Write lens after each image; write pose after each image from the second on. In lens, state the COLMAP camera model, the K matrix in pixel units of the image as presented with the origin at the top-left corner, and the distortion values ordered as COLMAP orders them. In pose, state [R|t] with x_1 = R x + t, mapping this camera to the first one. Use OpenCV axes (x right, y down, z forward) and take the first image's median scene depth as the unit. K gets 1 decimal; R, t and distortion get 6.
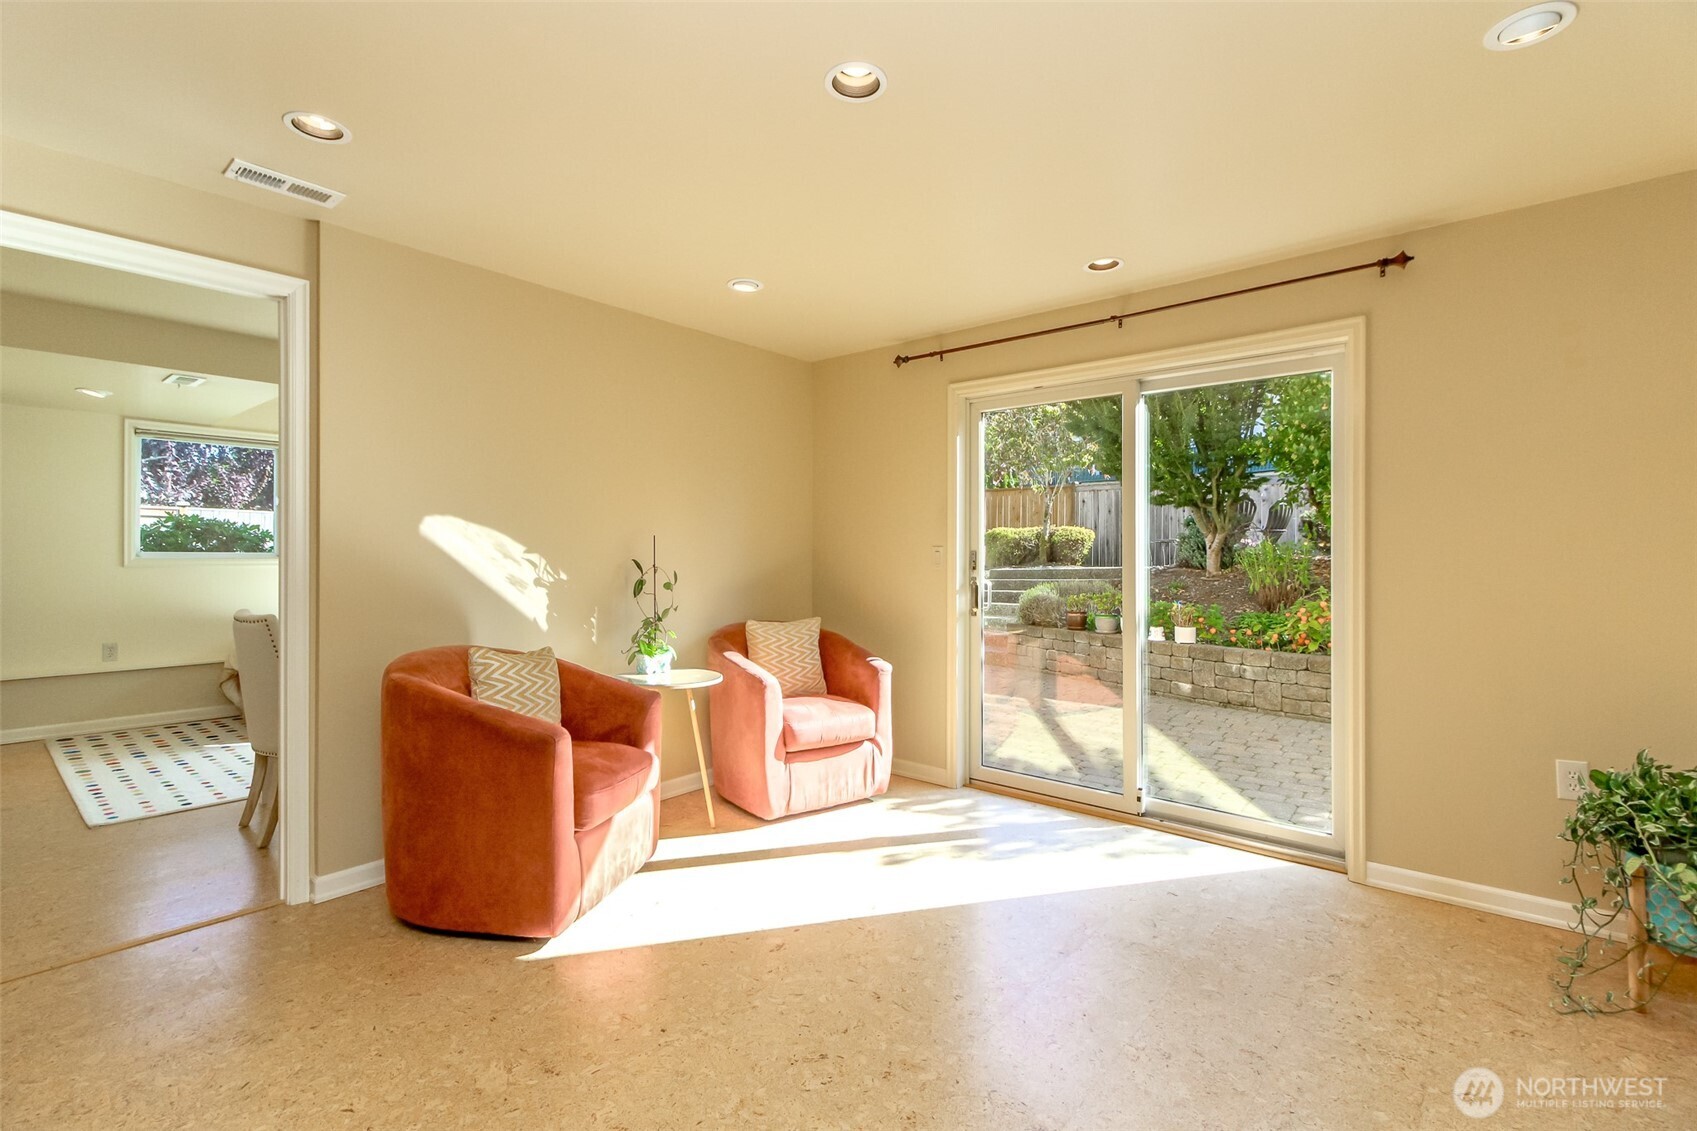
lens RADIAL K [[771.5, 0, 852.6], [0, 771.5, 556.0], [0, 0, 1]] dist [0.013845, -0.005011]
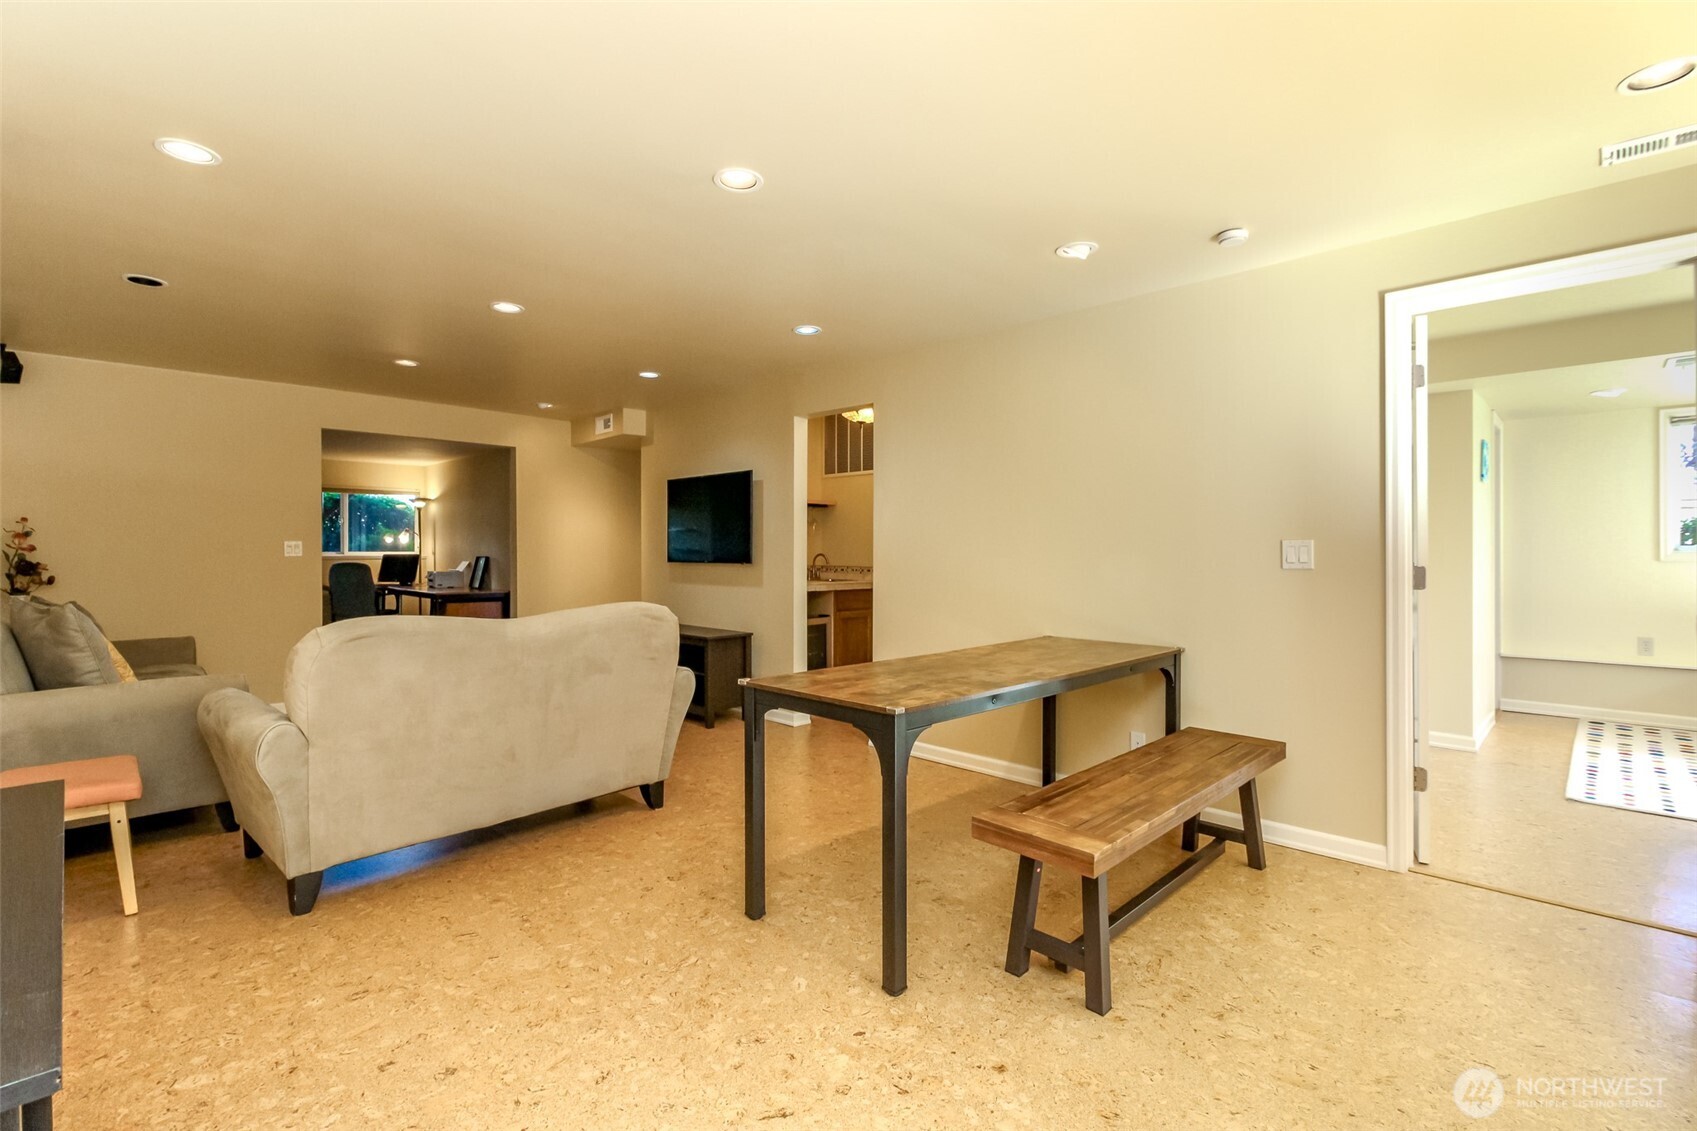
lens RADIAL K [[771.5, 0, 850.4], [0, 771.5, 561.4], [0, 0, 1]] dist [0.013845, -0.005011]
pose [[-0.059270, 0.006000, -0.998224, 0.126981], [0.007291, 0.999958, 0.005578, 0.001723], [0.998215, -0.006947, -0.059312, 0.048322]]
